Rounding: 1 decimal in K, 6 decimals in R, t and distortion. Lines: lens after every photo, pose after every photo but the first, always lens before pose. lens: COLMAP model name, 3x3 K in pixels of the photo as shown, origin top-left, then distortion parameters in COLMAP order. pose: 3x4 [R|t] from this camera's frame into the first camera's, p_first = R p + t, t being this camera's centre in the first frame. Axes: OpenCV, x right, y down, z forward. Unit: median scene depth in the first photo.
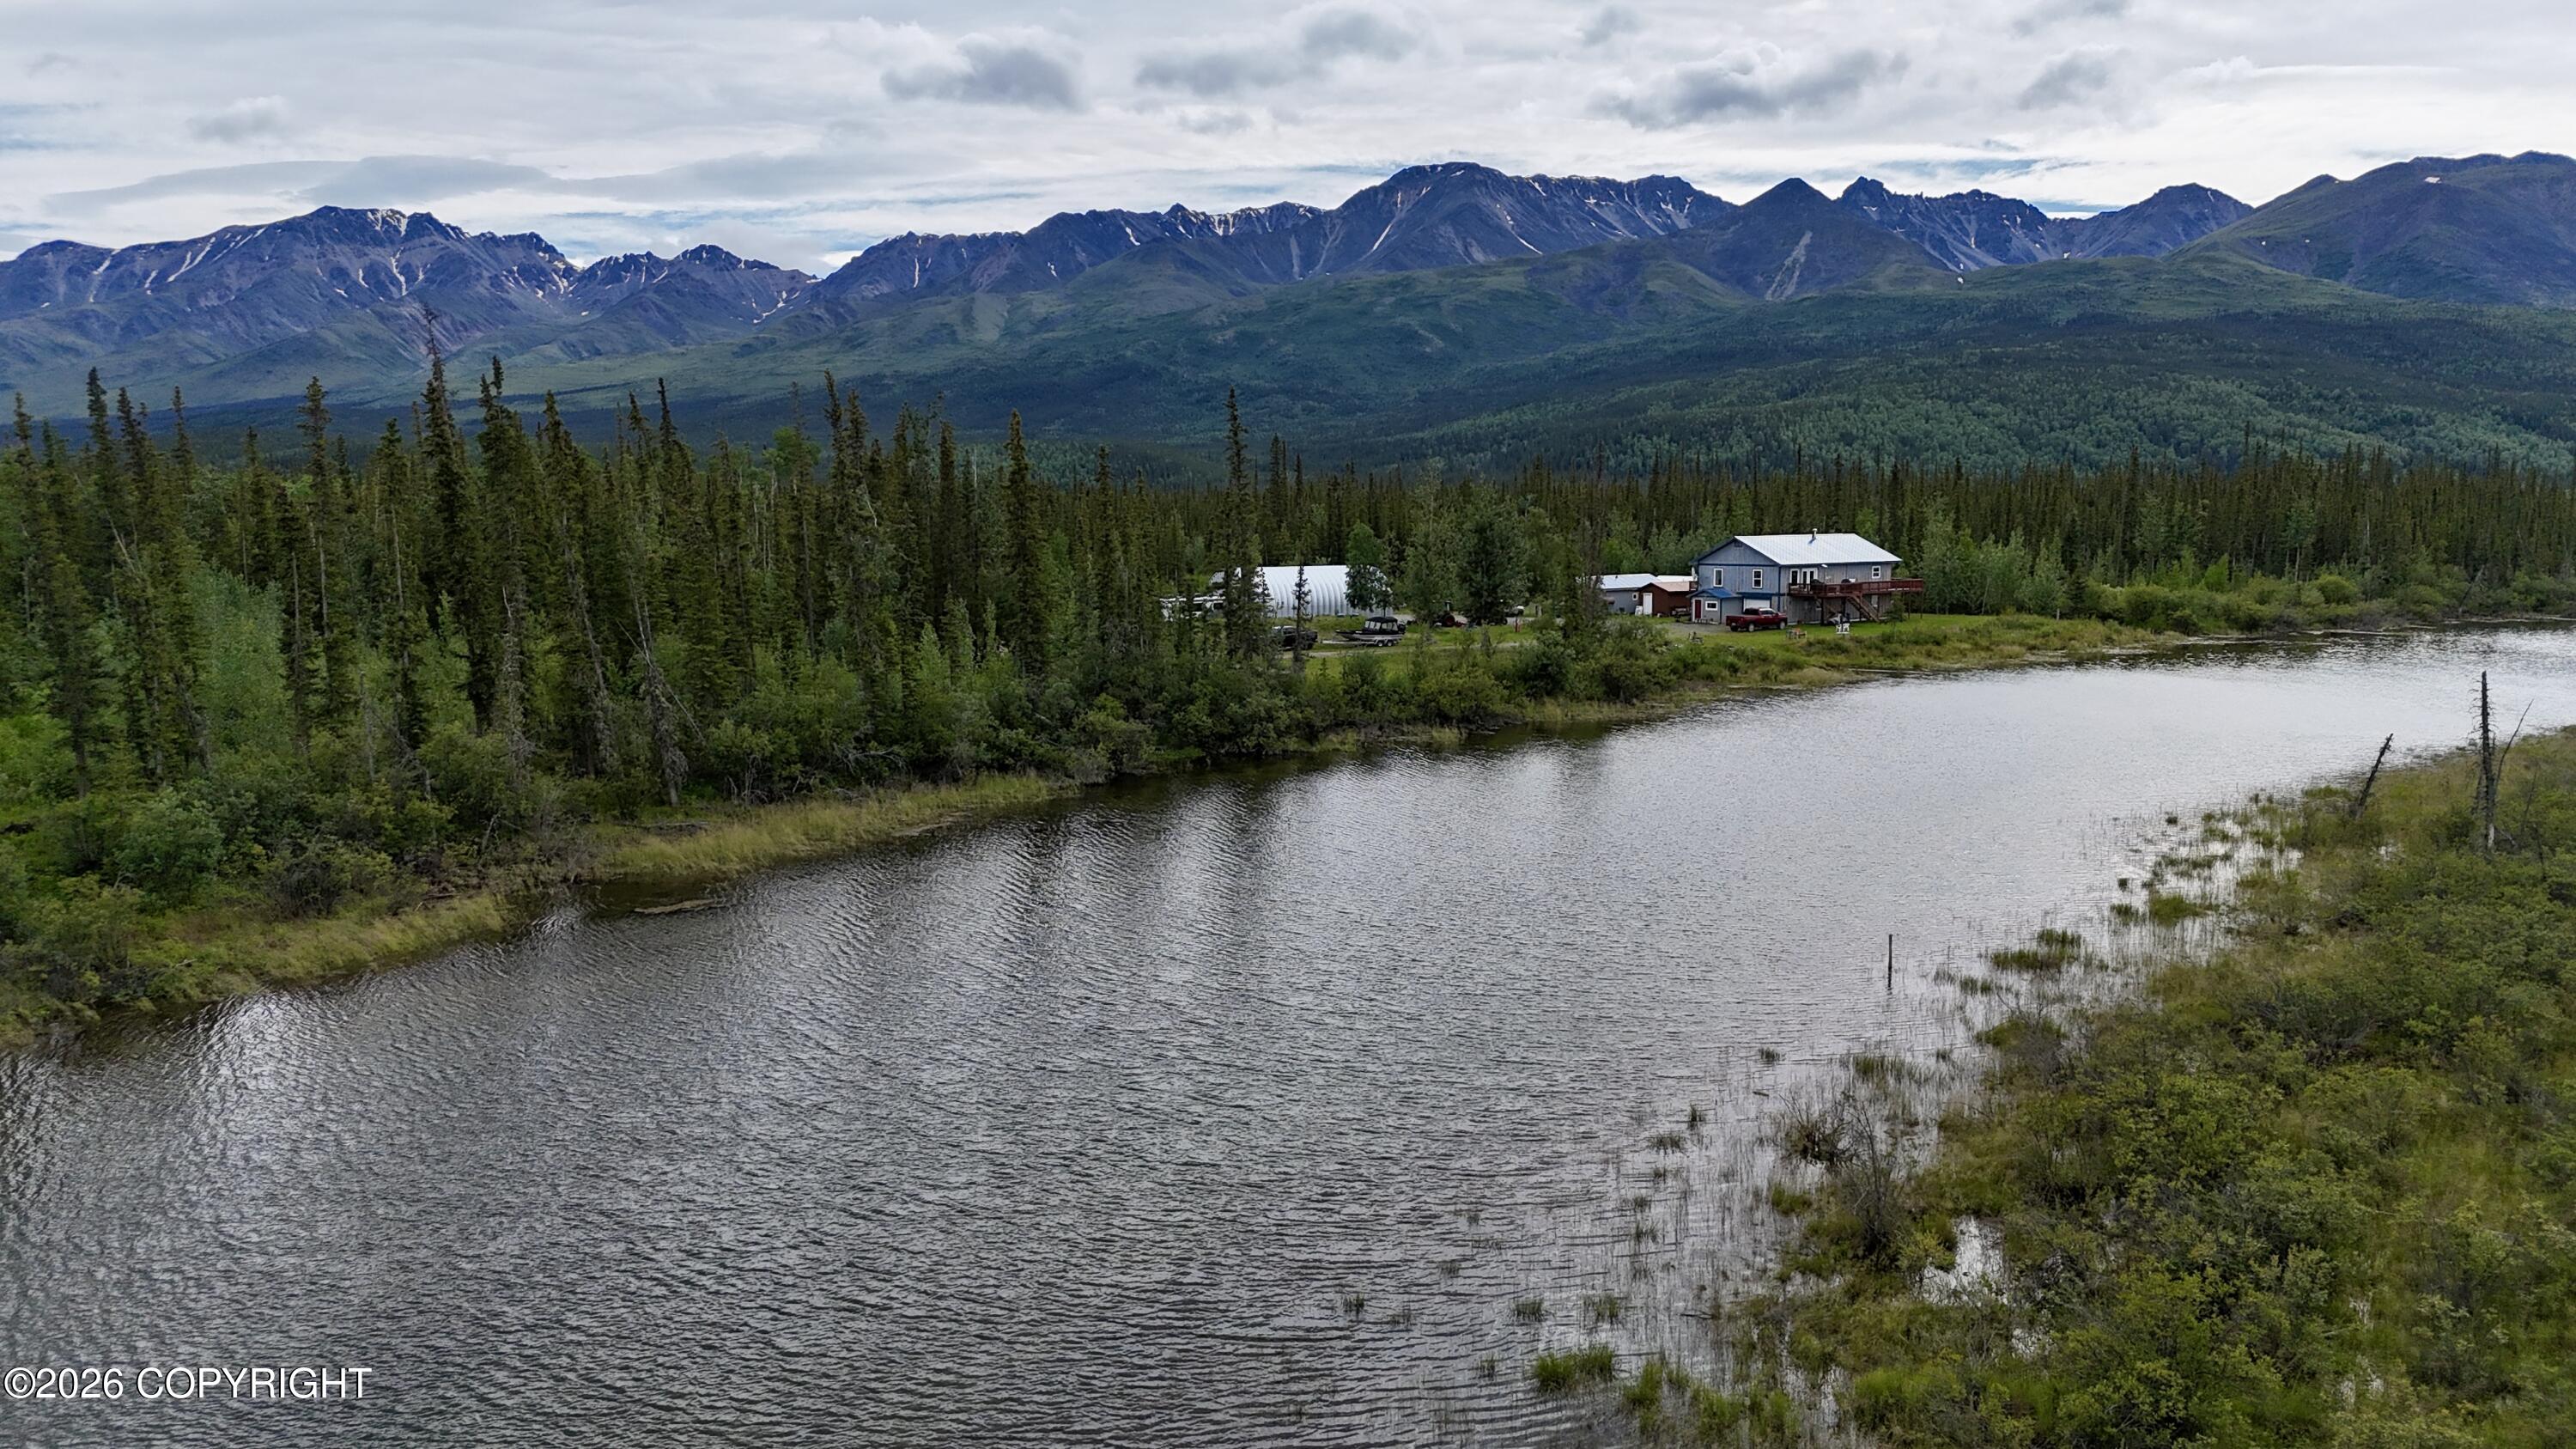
lens RADIAL K [[1908.3, 0, 1296.3], [0, 1908.3, 710.1], [0, 0, 1]] dist [0.071809, -0.062859]
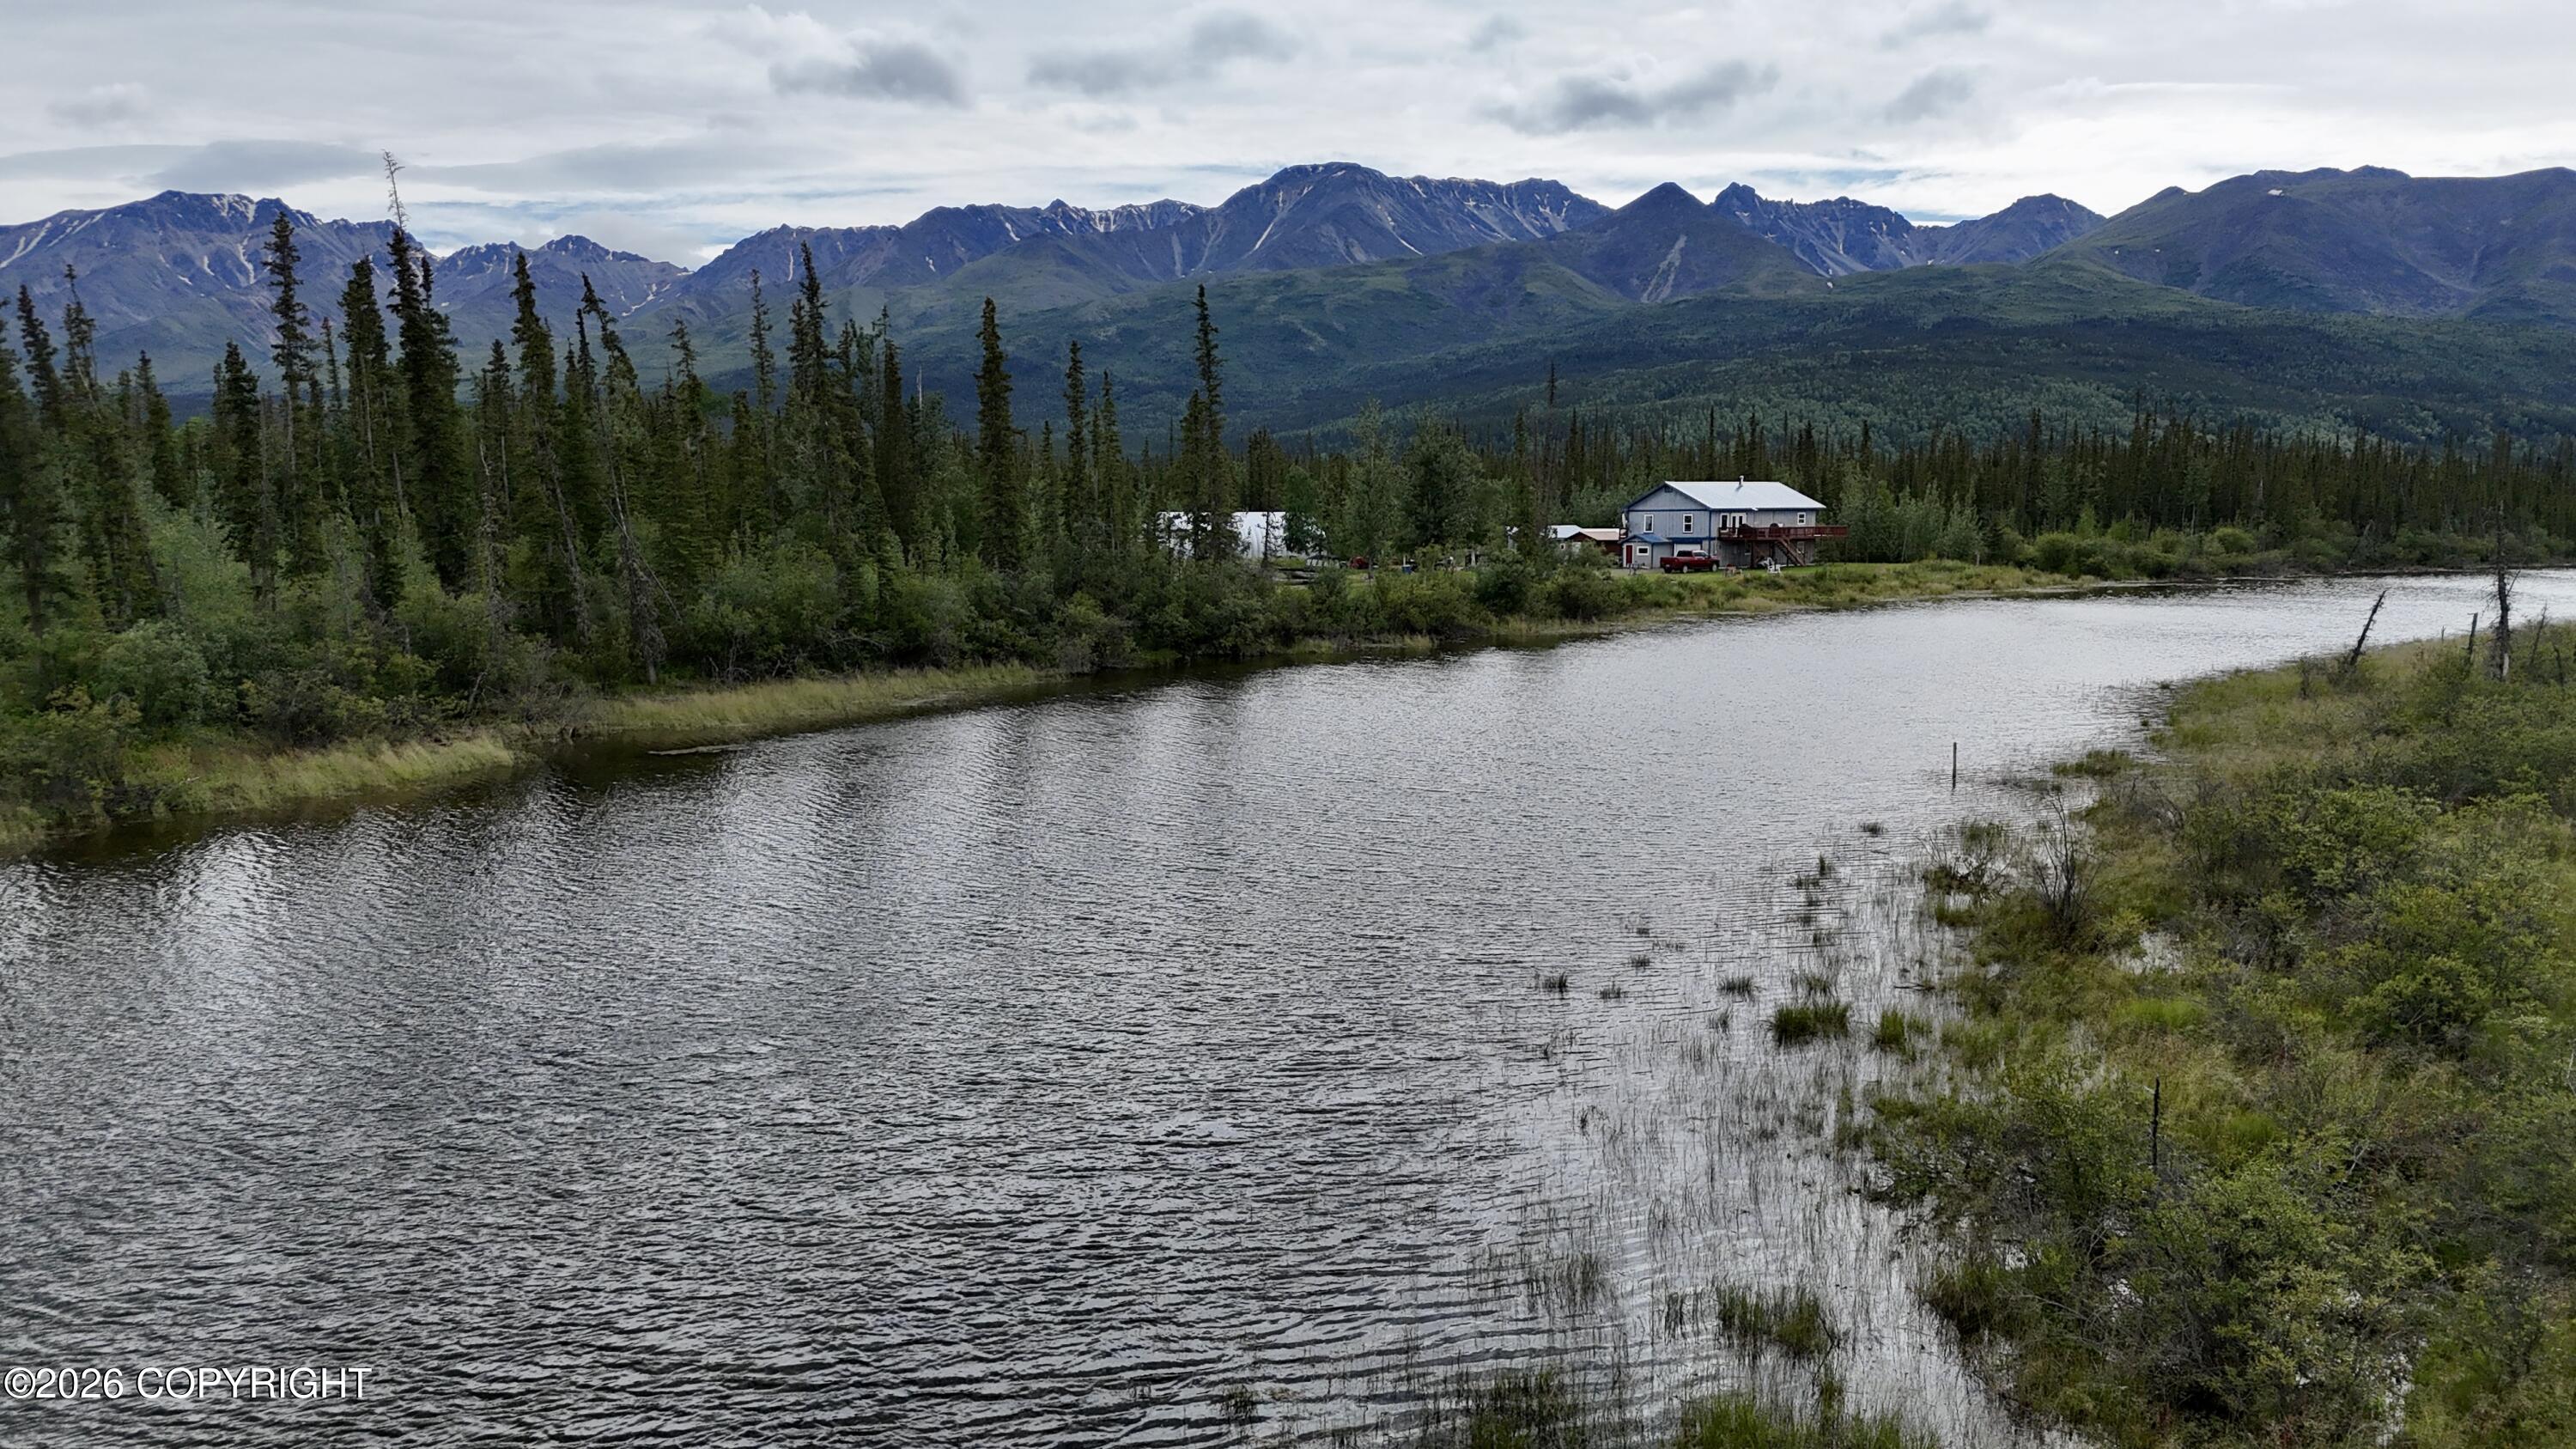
lens RADIAL K [[1908.3, 0, 1299.0], [0, 1908.3, 708.5], [0, 0, 1]] dist [0.071809, -0.062859]
pose [[0.998070, -0.004160, 0.061958, -0.051127], [0.004175, 0.999991, -0.000120, 0.054265], [-0.061957, 0.000378, 0.998079, 0.013878]]
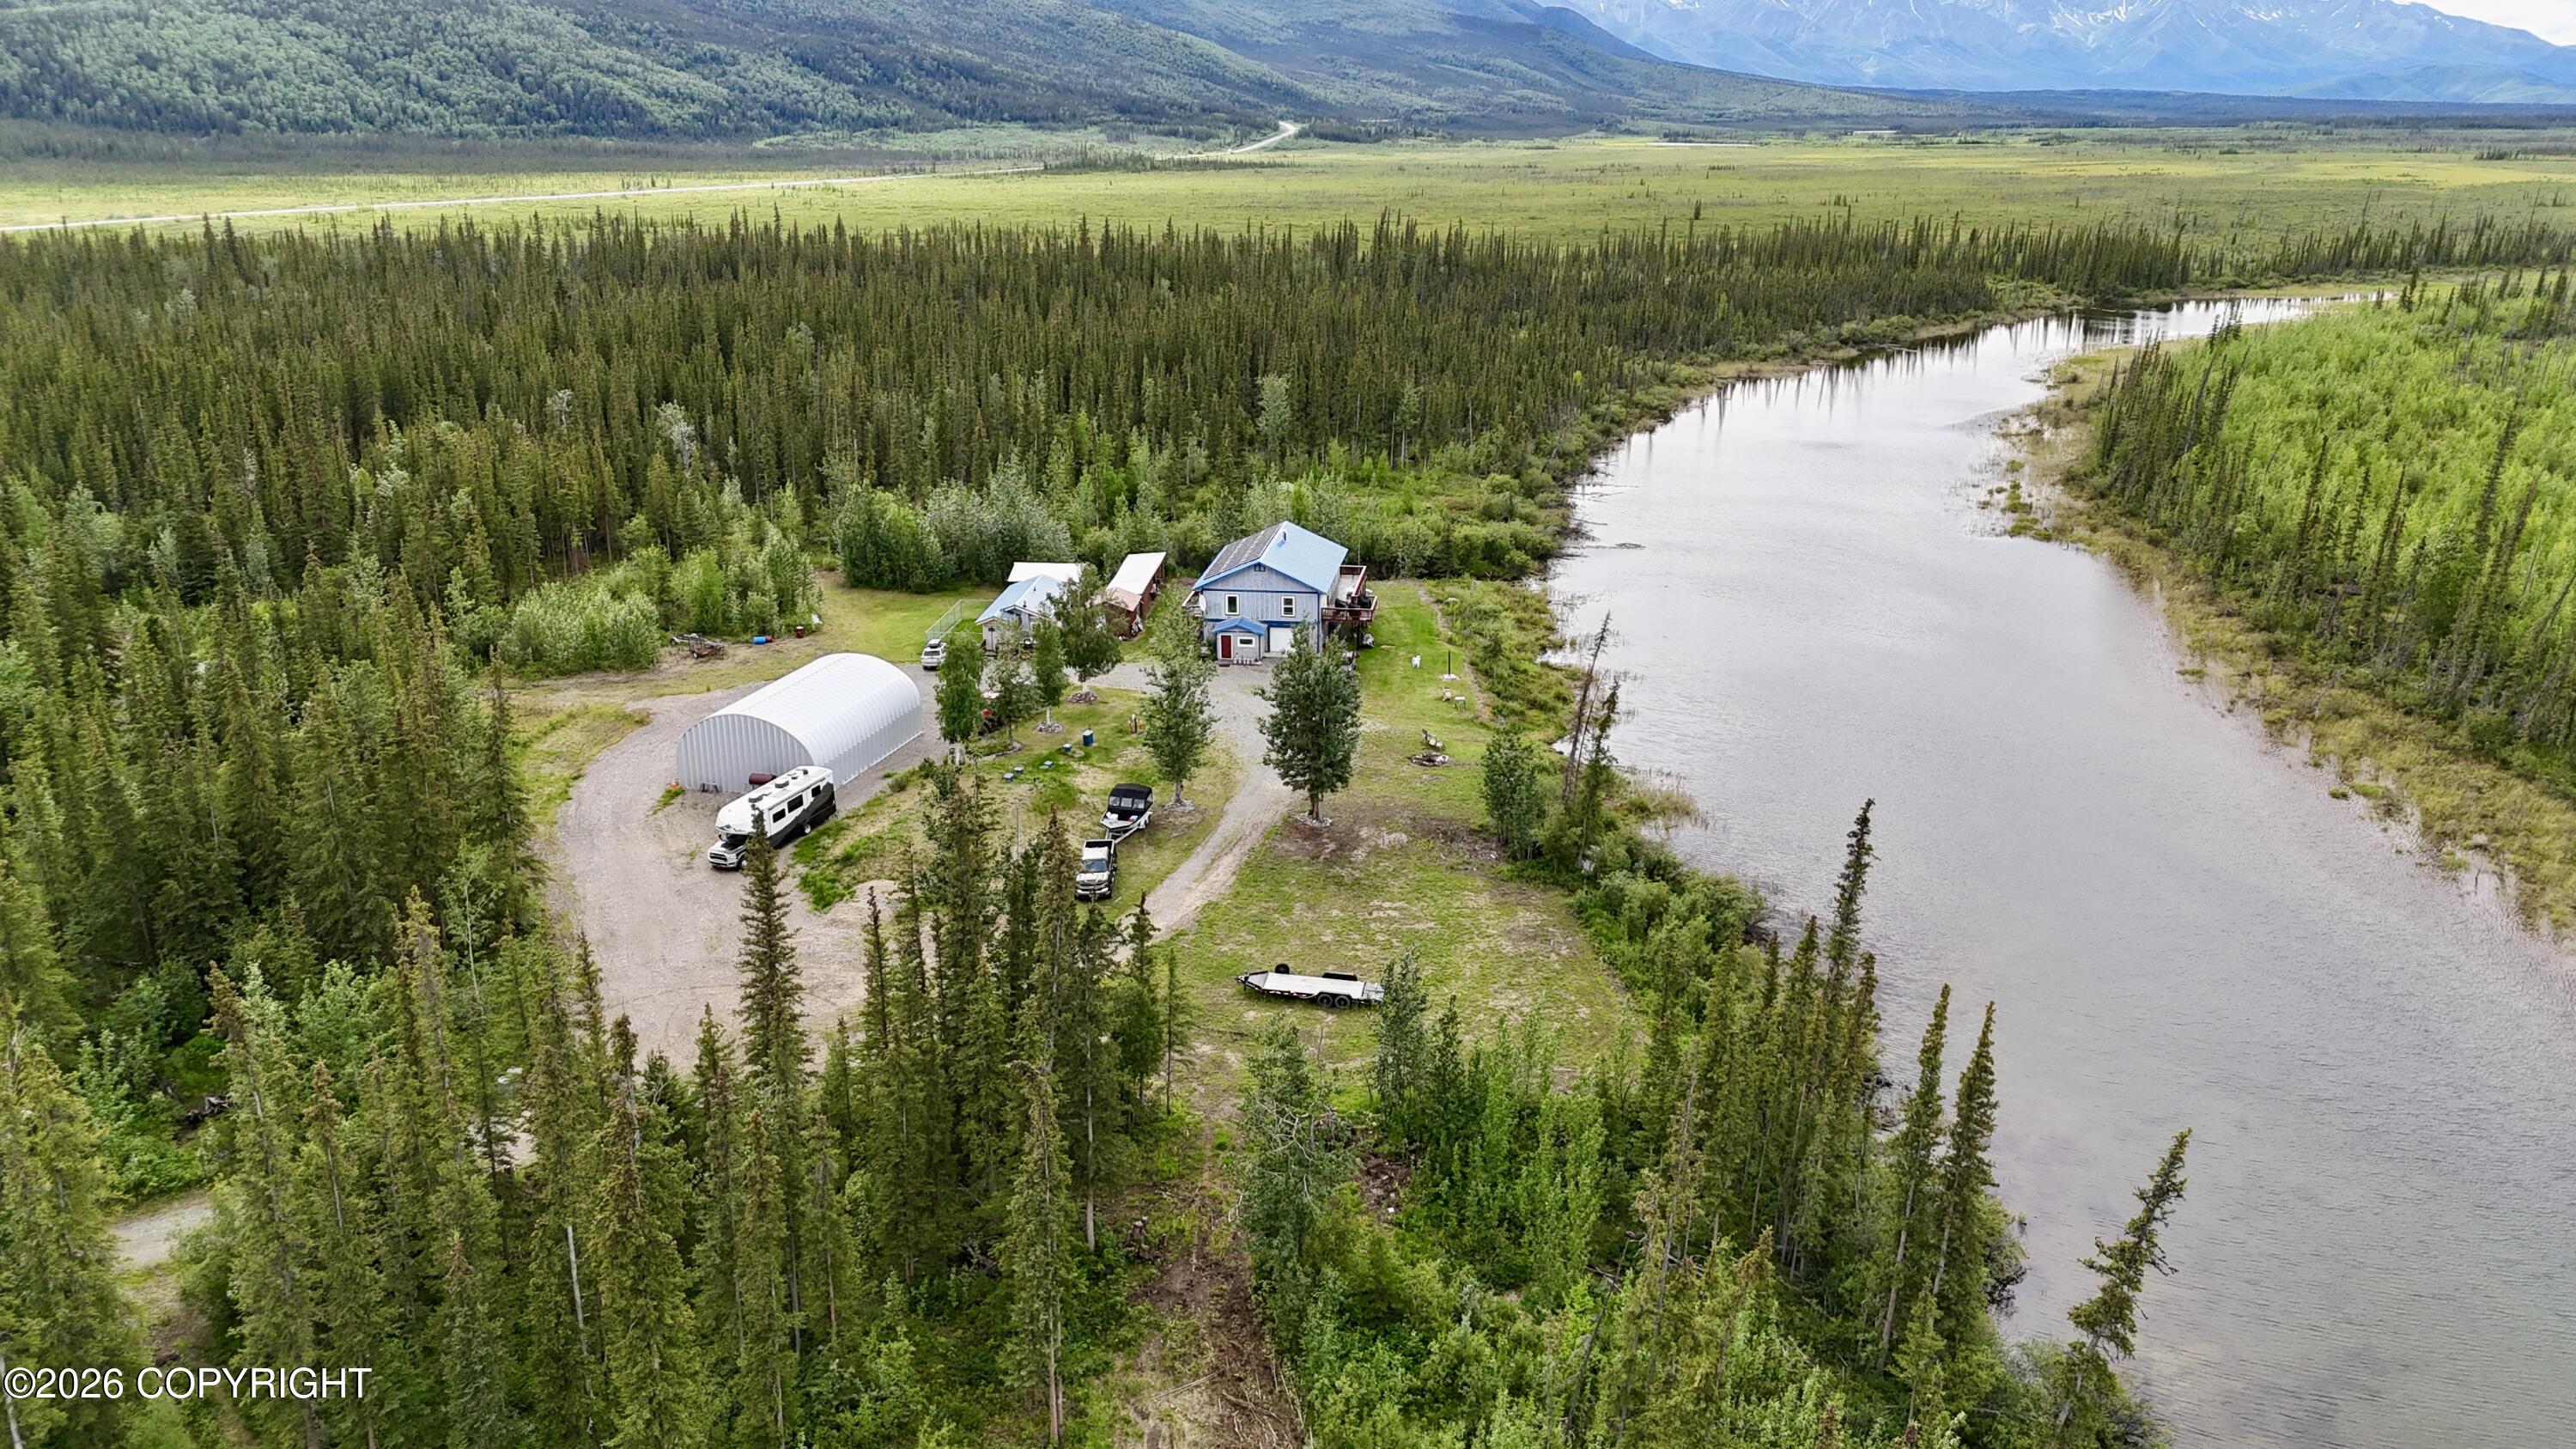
lens RADIAL K [[1908.3, 0, 1293.3], [0, 1908.3, 720.3], [0, 0, 1]] dist [0.071809, -0.062859]
pose [[0.685336, -0.212796, 0.696443, -0.733722], [0.074465, 0.971819, 0.223658, -0.413291], [-0.724410, -0.101420, 0.681868, 0.766560]]
